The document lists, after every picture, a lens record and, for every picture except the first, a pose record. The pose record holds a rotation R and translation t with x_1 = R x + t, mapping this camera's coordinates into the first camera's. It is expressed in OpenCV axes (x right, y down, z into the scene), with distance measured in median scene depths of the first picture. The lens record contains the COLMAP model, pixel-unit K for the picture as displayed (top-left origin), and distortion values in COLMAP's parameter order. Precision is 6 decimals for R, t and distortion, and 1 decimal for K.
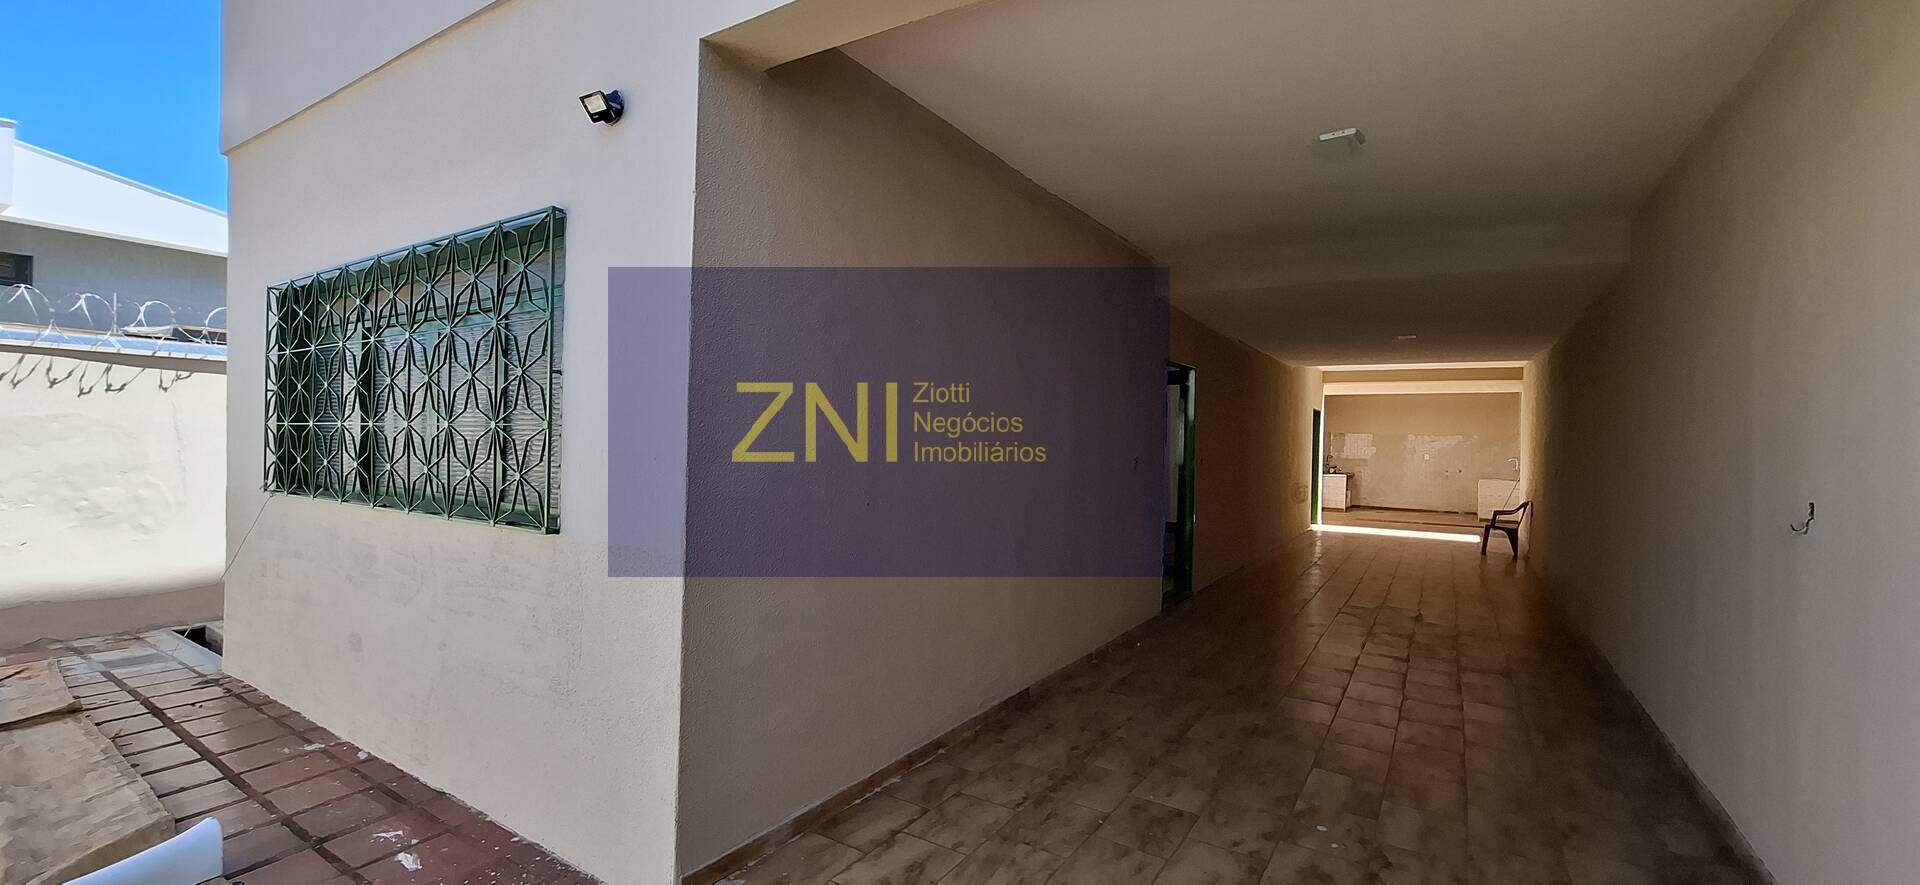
lens RADIAL K [[764.7, 0, 972.2], [0, 764.7, 440.7], [0, 0, 1]] dist [0.002650, 0.001184]
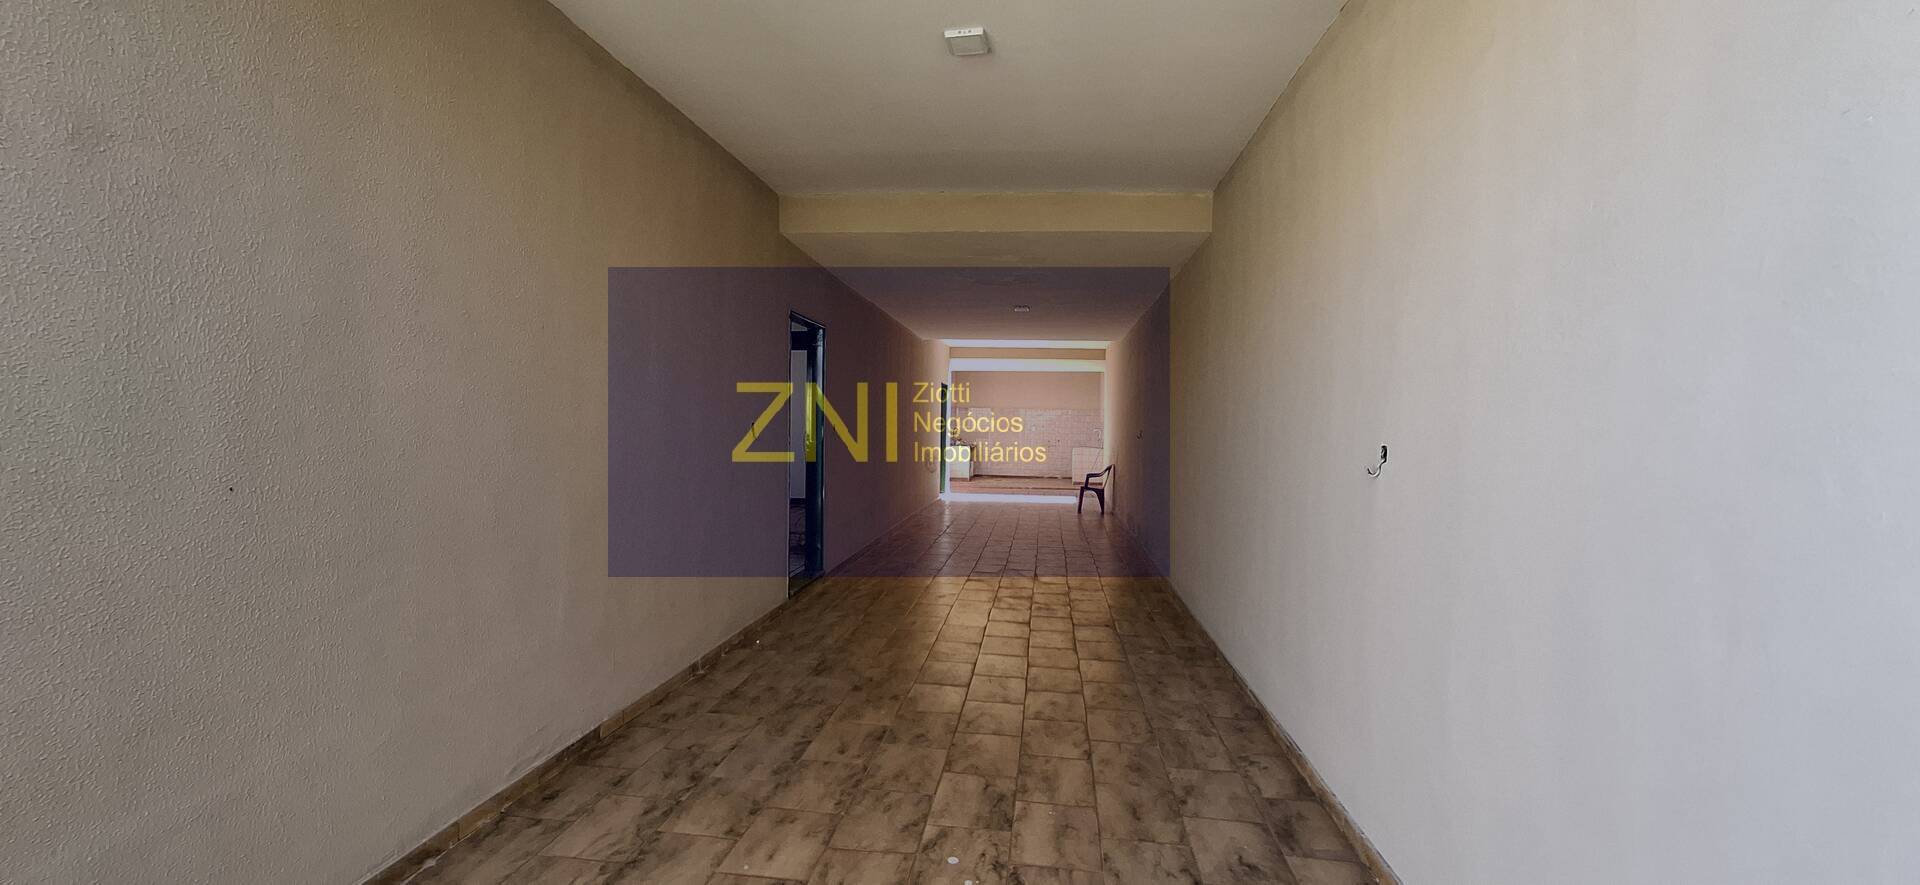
lens RADIAL K [[764.7, 0, 962.0], [0, 764.7, 437.0], [0, 0, 1]] dist [0.002650, 0.001184]
pose [[0.902784, -0.018231, 0.429708, 0.084270], [0.008009, 0.999641, 0.025585, 0.022506], [-0.430020, -0.019657, 0.902605, 0.185565]]
